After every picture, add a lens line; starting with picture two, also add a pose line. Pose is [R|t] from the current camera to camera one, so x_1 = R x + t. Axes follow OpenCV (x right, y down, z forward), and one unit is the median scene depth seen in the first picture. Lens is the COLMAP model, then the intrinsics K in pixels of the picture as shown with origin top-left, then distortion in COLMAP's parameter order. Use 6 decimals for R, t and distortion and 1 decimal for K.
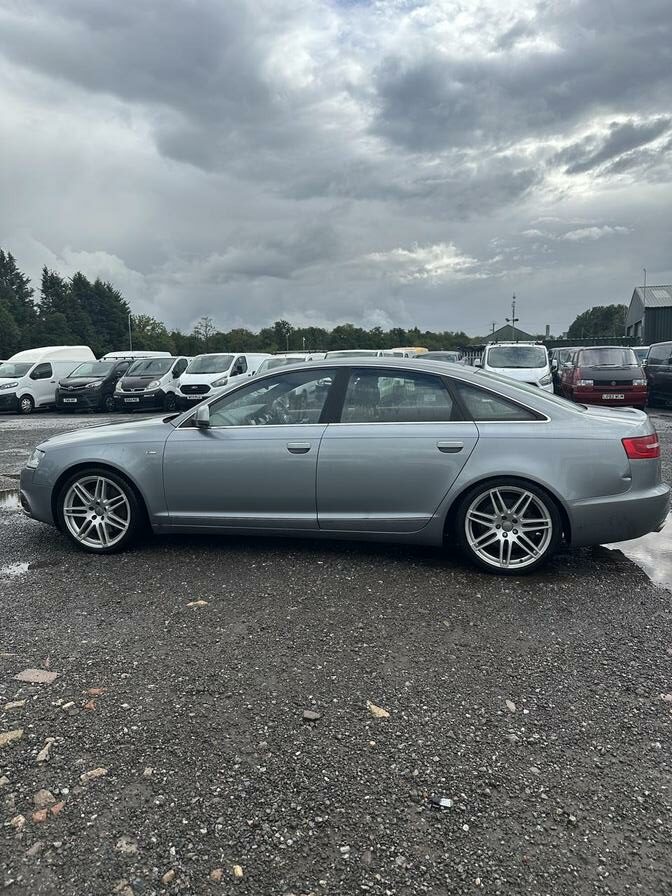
lens RADIAL K [[623.0, 0, 338.0], [0, 623.0, 450.8], [0, 0, 1]] dist [0.010141, -0.028523]
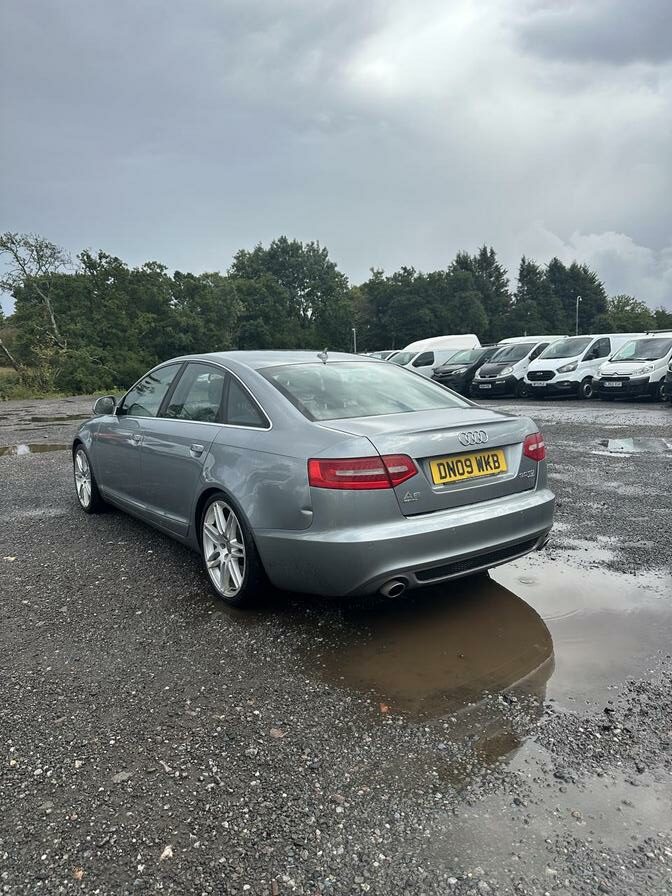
lens RADIAL K [[623.0, 0, 352.0], [0, 623.0, 460.1], [0, 0, 1]] dist [0.010141, -0.028523]
pose [[0.761991, 0.084073, -0.642107, 0.149497], [-0.058316, 0.996417, 0.061261, -0.009960], [0.644957, -0.009235, 0.764163, 0.070715]]
